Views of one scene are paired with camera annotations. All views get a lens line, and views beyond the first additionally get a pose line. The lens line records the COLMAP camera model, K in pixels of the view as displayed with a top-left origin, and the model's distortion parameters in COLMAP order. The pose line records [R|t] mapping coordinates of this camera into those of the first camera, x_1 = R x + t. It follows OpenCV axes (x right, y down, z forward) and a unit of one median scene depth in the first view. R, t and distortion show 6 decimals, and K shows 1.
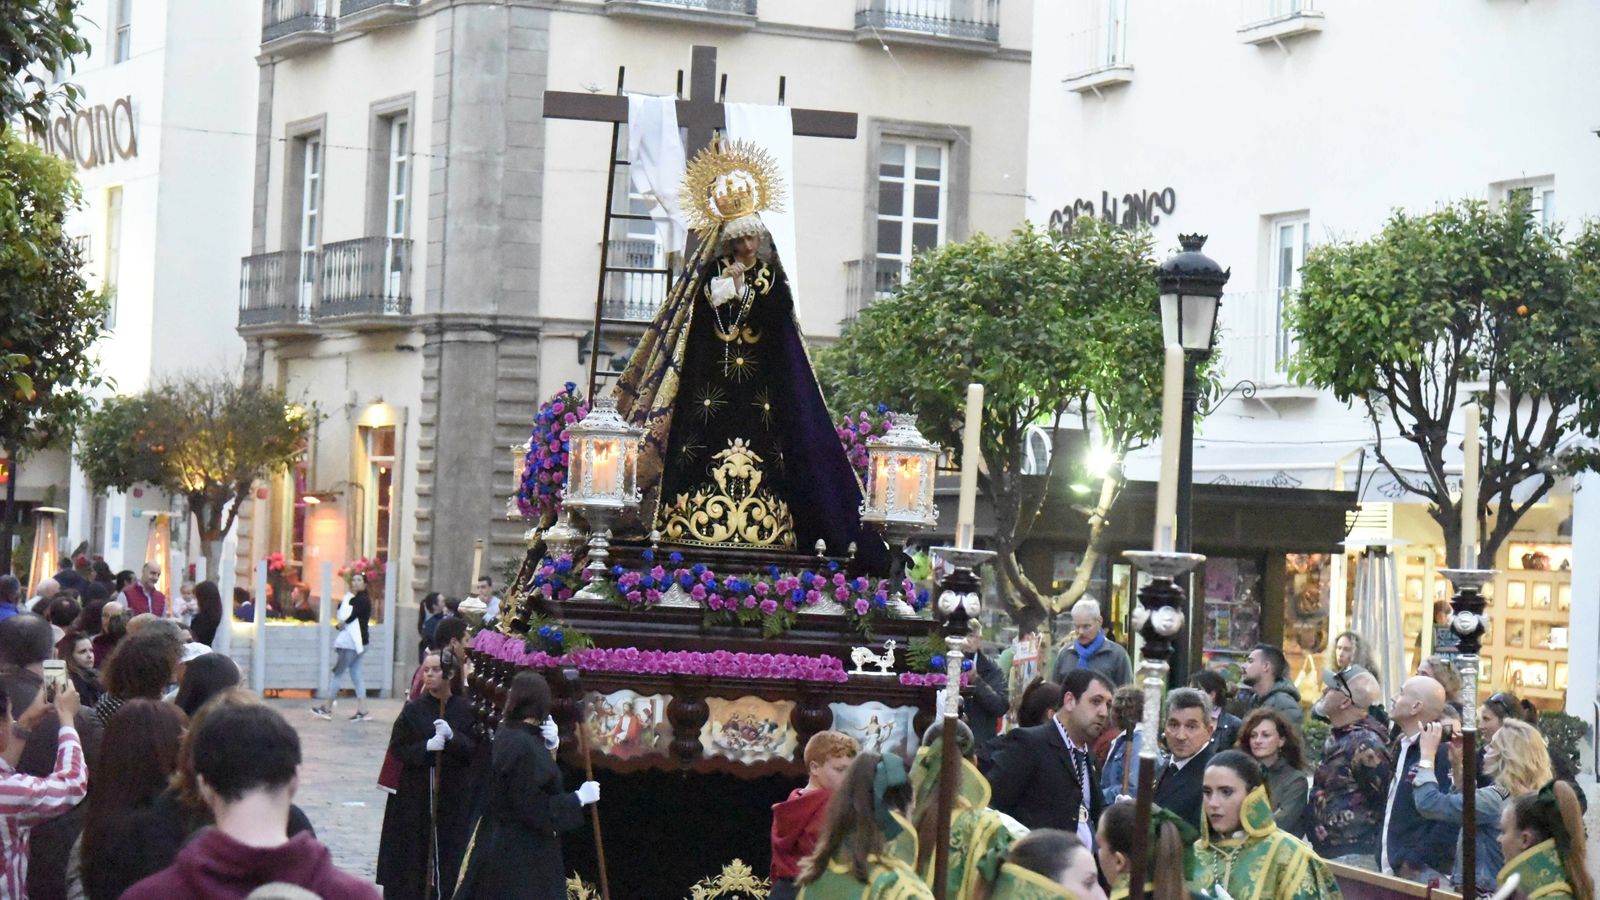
lens RADIAL K [[3279.0, 0, 800.0], [0, 3279.0, 450.0], [0, 0, 1]] dist [-0.005444, 0.043959]
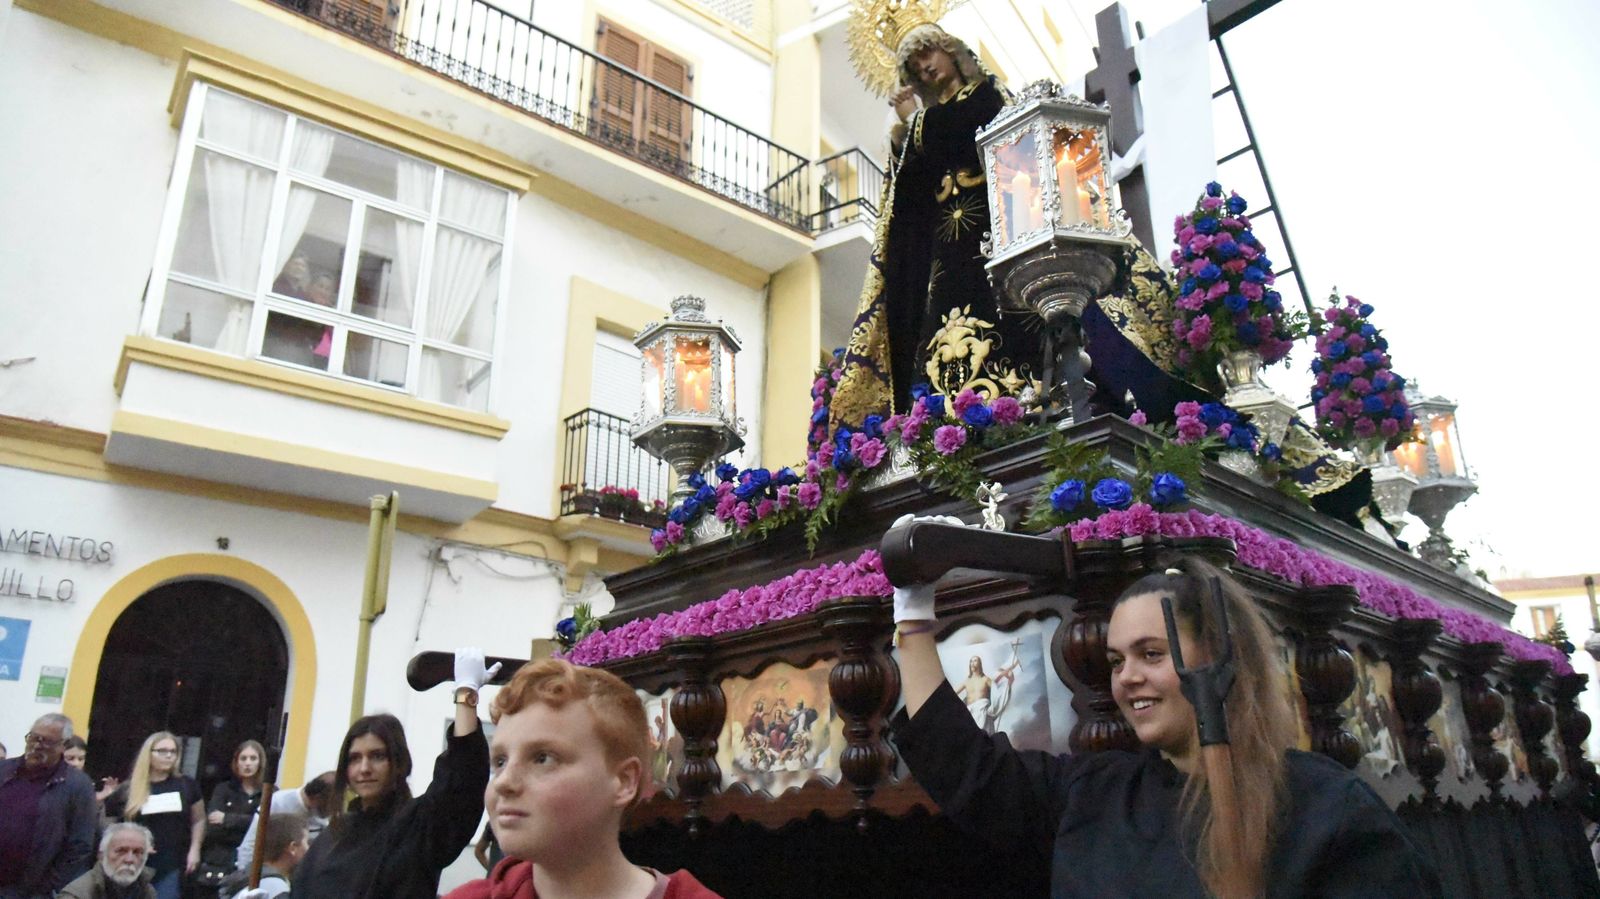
lens RADIAL K [[1080.4, 0, 801.3], [0, 1080.4, 485.7], [0, 0, 1]] dist [-0.050866, 0.000287]
pose [[0.543791, -0.324720, -0.773853, 0.121510], [0.083079, 0.938409, -0.335390, 0.100672], [0.835098, 0.118092, 0.537276, 0.861285]]
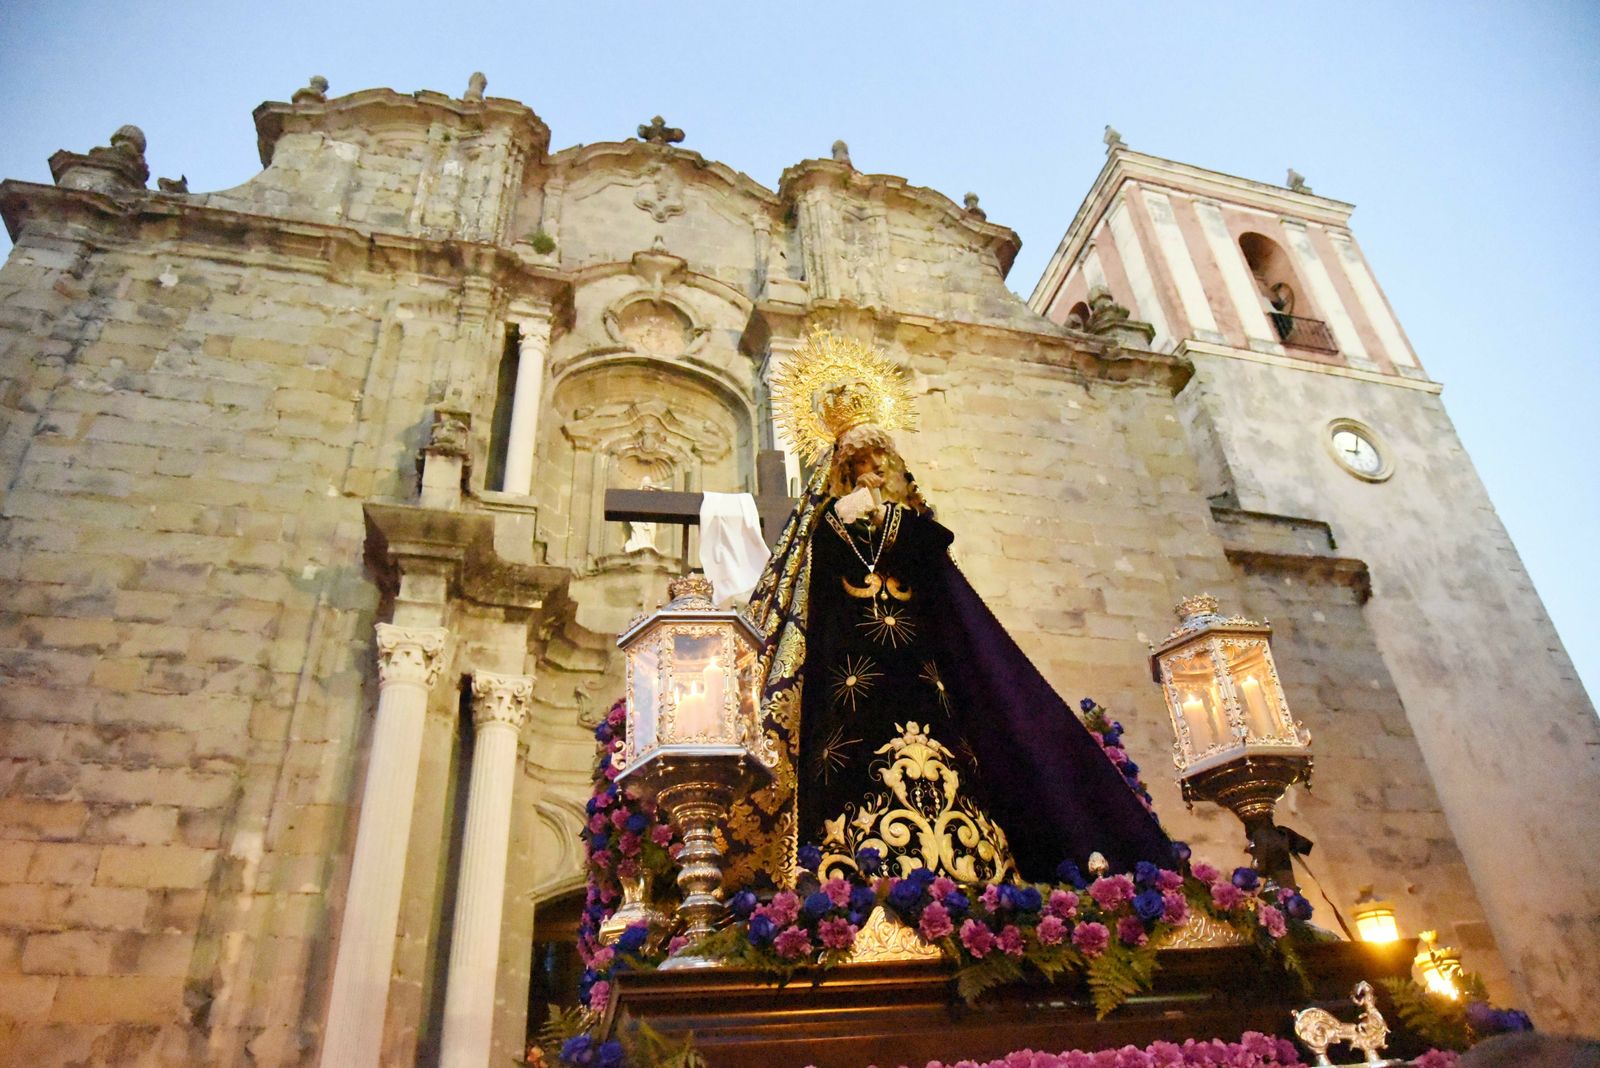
lens RADIAL K [[1057.7, 0, 800.0], [0, 1057.7, 534.0], [0, 0, 1]] dist [-0.058595, 0.002564]
pose [[0.992372, -0.088635, 0.085686, -0.053507], [0.120092, 0.852086, -0.509439, 0.065122], [-0.027858, 0.515843, 0.856230, 0.811867]]
